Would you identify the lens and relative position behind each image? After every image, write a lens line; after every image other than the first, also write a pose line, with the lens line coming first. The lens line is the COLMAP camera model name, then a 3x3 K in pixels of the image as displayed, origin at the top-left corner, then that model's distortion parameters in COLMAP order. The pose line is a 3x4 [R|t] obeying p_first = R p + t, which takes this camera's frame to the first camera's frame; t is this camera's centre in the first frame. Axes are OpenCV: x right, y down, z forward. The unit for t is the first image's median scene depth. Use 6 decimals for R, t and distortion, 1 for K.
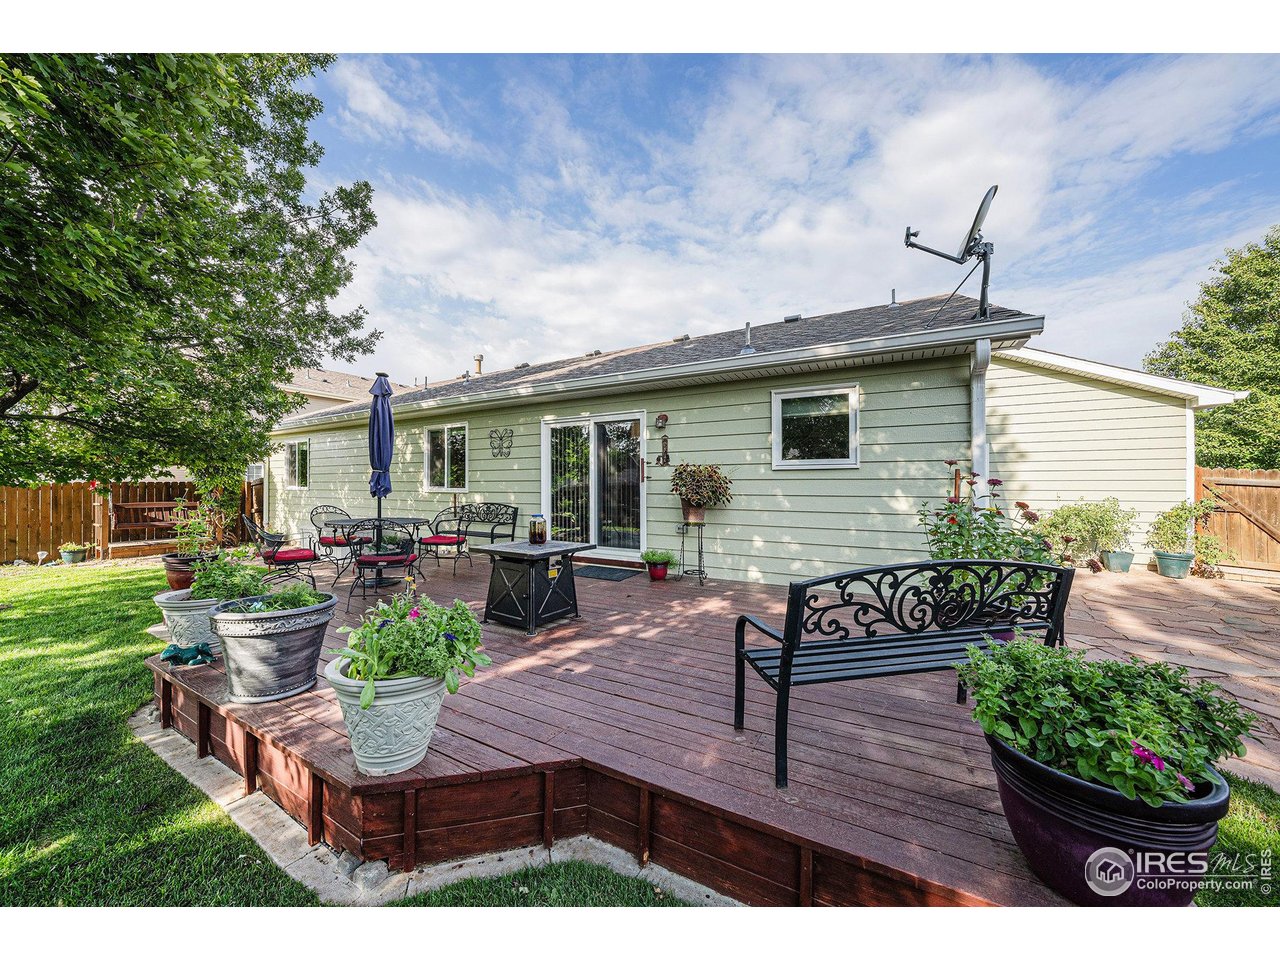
lens RADIAL K [[462.0, 0, 640.0], [0, 462.0, 480.0], [0, 0, 1]] dist [-0.006309, -0.000042]
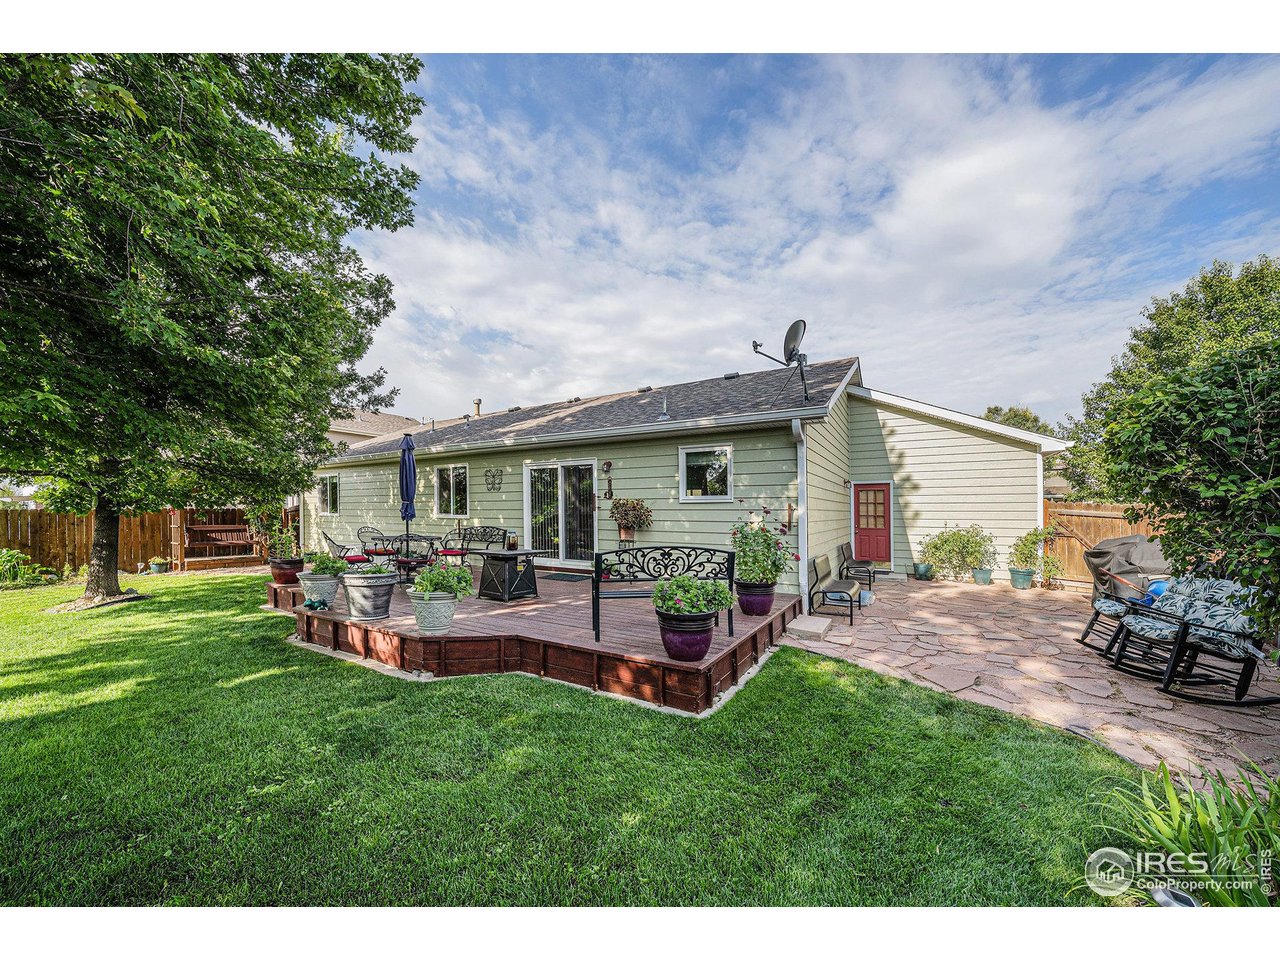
lens RADIAL K [[515.1, 0, 636.3], [0, 515.1, 535.7], [0, 0, 1]] dist [0.000748, 0.000046]
pose [[0.998795, 0.006933, -0.048577, 0.181673], [-0.004262, 0.998484, 0.054876, -0.005411], [0.048884, -0.054603, 0.997311, -0.458678]]
